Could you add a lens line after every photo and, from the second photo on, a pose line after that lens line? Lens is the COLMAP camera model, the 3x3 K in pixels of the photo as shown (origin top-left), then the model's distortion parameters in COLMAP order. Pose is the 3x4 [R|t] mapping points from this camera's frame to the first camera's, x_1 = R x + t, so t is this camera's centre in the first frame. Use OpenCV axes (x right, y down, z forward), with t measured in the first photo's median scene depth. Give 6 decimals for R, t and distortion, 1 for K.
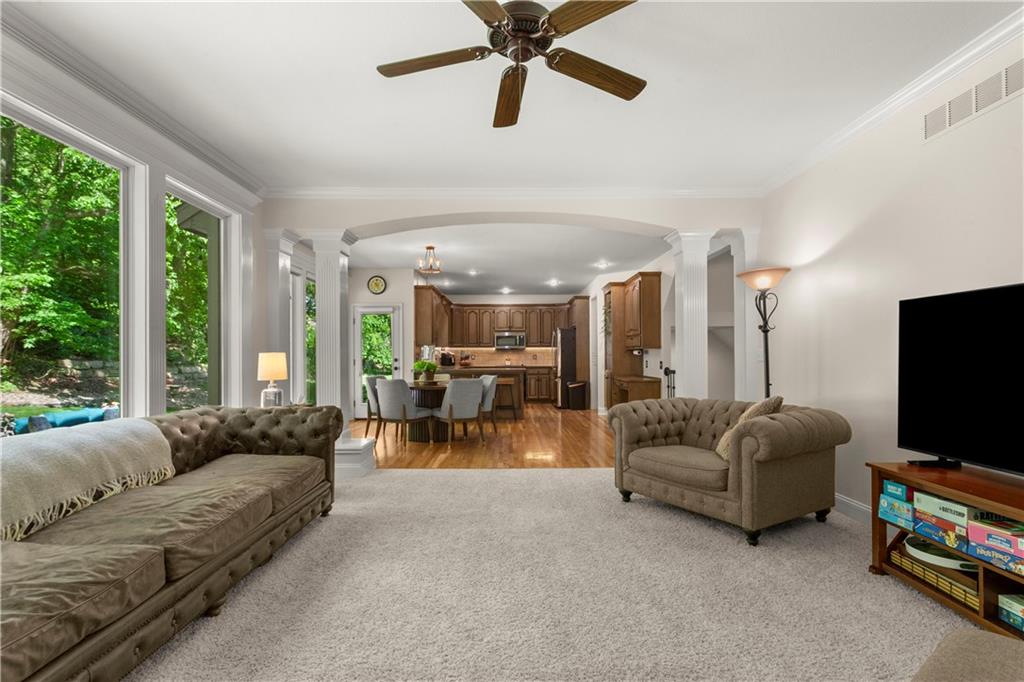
lens RADIAL K [[484.0, 0, 511.6], [0, 484.0, 348.0], [0, 0, 1]] dist [-0.001551, 0.001541]
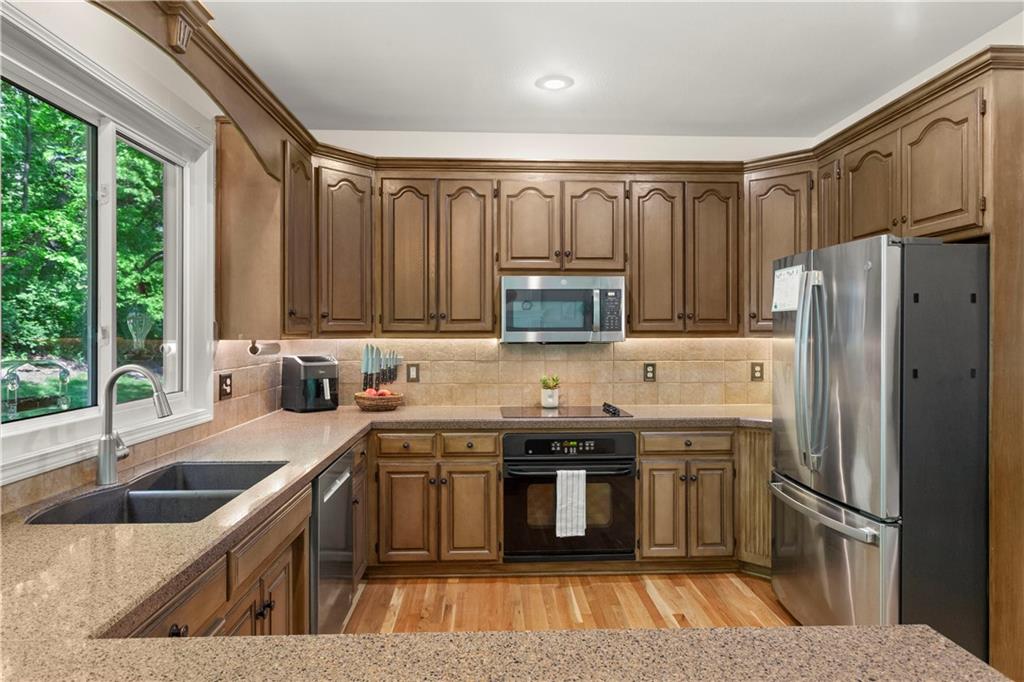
lens RADIAL K [[619.9, 0, 511.1], [0, 619.9, 337.6], [0, 0, 1]] dist [0.000864, 0.000033]
pose [[0.999651, 0.004521, 0.026013, -0.036479], [-0.004708, 0.999963, 0.007130, -0.003237], [-0.025980, -0.007250, 0.999636, 0.683982]]
